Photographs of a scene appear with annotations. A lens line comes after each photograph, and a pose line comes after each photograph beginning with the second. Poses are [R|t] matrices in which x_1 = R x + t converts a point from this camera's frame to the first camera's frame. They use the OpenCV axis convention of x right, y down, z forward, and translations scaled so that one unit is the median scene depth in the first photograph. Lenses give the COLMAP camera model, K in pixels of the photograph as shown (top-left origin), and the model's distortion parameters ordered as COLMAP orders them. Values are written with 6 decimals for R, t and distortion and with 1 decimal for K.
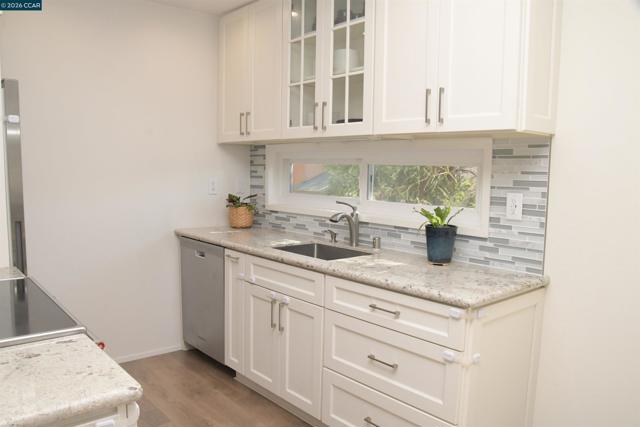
lens RADIAL K [[505.8, 0, 317.4], [0, 505.8, 220.0], [0, 0, 1]] dist [-0.137803, 0.104792]
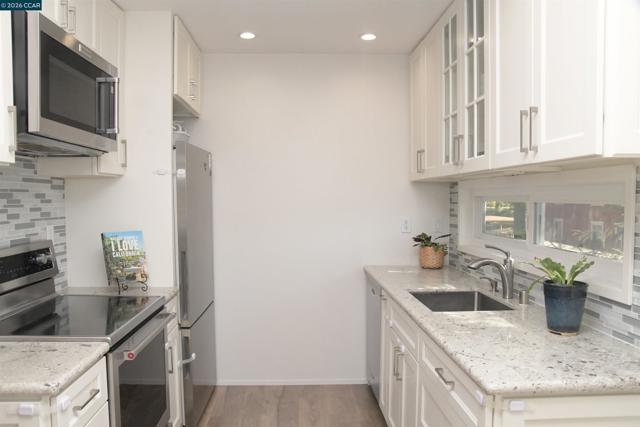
lens RADIAL K [[505.8, 0, 317.4], [0, 505.8, 220.0], [0, 0, 1]] dist [-0.137803, 0.104792]
pose [[0.784676, 0.008932, -0.619841, 0.340668], [-0.050205, 0.997527, -0.049181, -0.023502], [0.617869, 0.069710, 0.783185, 0.139886]]
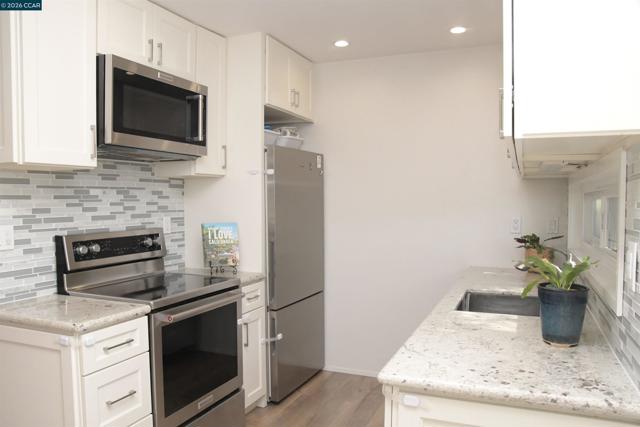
lens RADIAL K [[505.8, 0, 317.4], [0, 505.8, 220.0], [0, 0, 1]] dist [-0.137803, 0.104792]
pose [[0.440534, 0.016155, -0.897591, 0.568202], [-0.086475, 0.995952, -0.024516, -0.026953], [0.893561, 0.088419, 0.440148, 0.336836]]
